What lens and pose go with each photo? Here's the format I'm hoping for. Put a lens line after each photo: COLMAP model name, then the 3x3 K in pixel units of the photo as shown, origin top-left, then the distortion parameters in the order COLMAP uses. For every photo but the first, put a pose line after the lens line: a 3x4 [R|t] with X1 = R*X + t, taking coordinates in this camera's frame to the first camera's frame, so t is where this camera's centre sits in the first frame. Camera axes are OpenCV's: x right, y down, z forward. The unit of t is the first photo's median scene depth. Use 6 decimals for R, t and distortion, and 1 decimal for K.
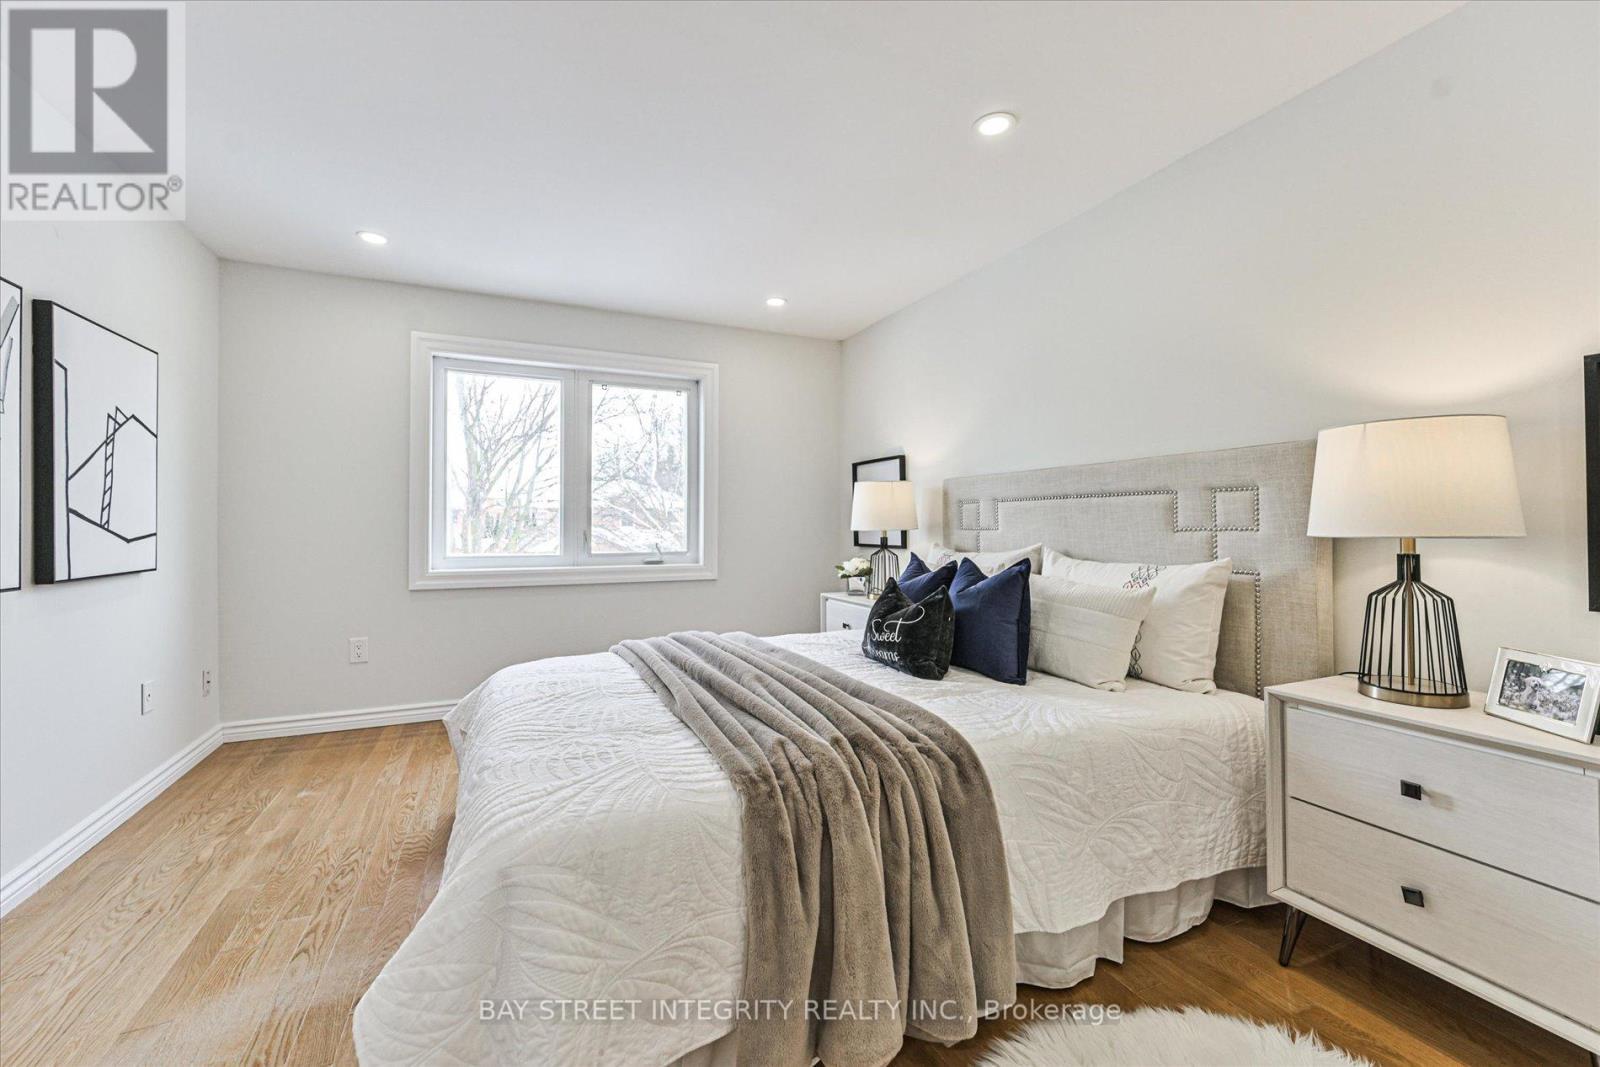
lens RADIAL K [[644.9, 0, 799.1], [0, 644.9, 530.2], [0, 0, 1]] dist [0.003023, 0.000323]
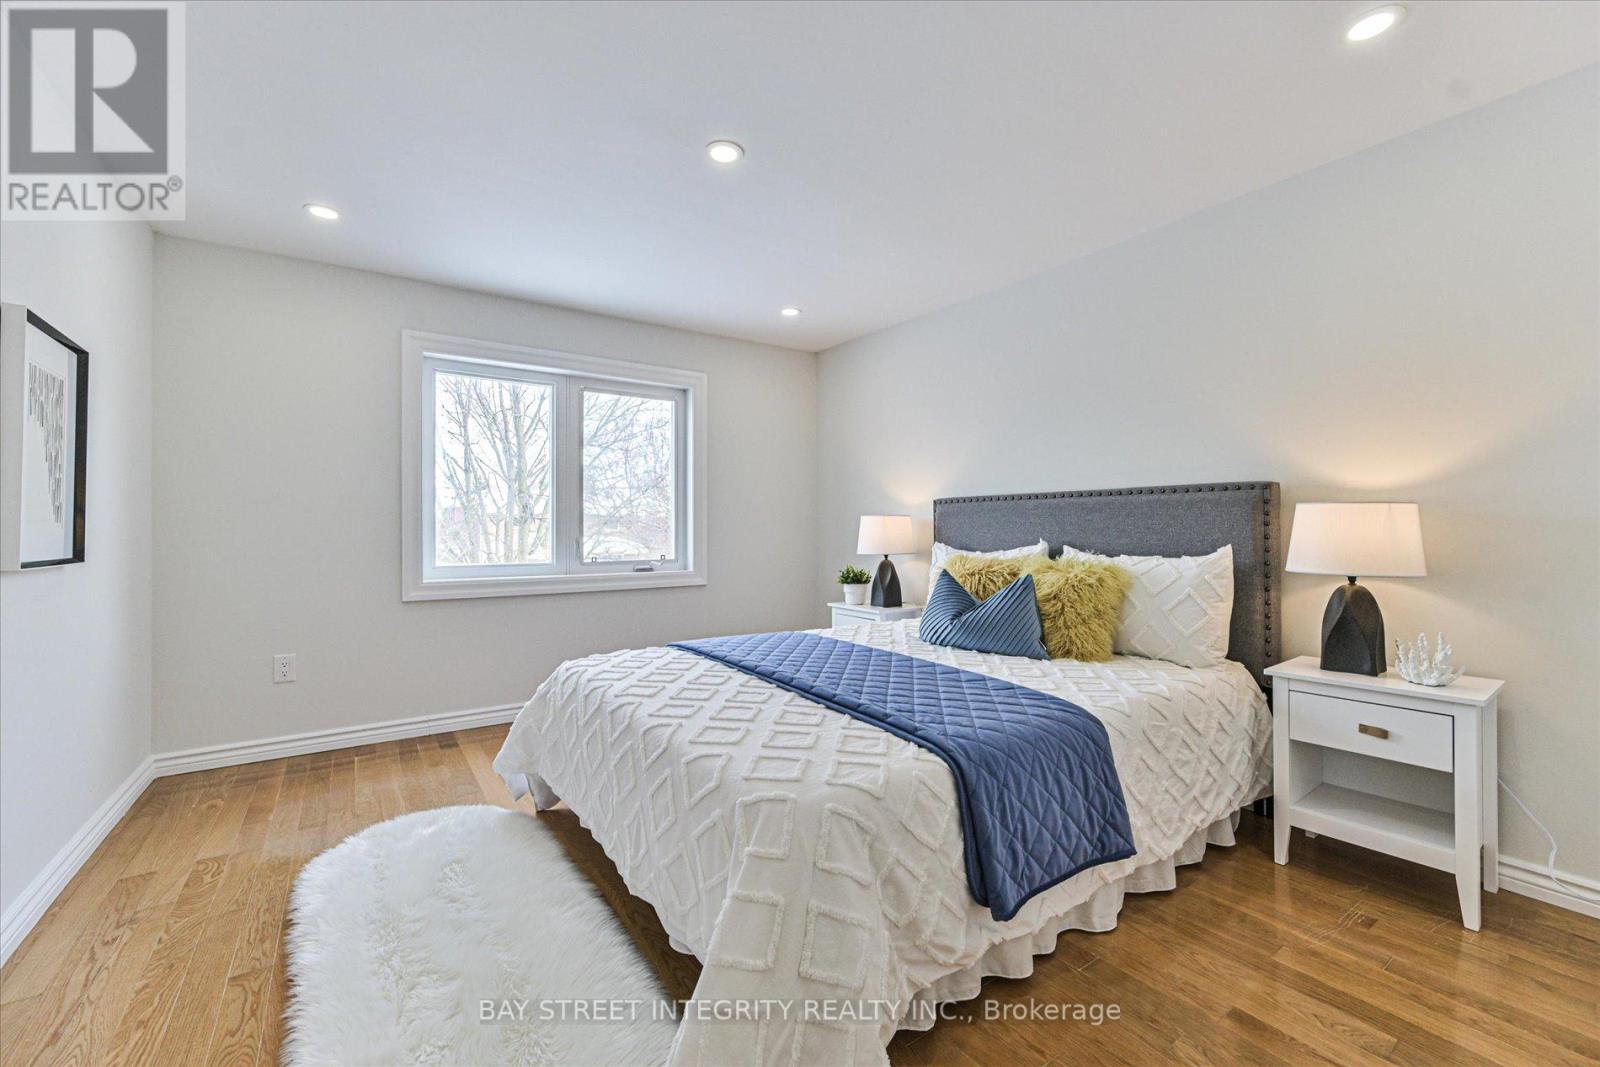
lens RADIAL K [[644.9, 0, 802.7], [0, 644.9, 530.9], [0, 0, 1]] dist [0.003023, 0.000323]
pose [[0.983972, 0.000432, 0.178323, -0.168196], [-0.000446, 1.000000, 0.000042, -0.010416], [-0.178323, -0.000121, 0.983972, -0.033272]]
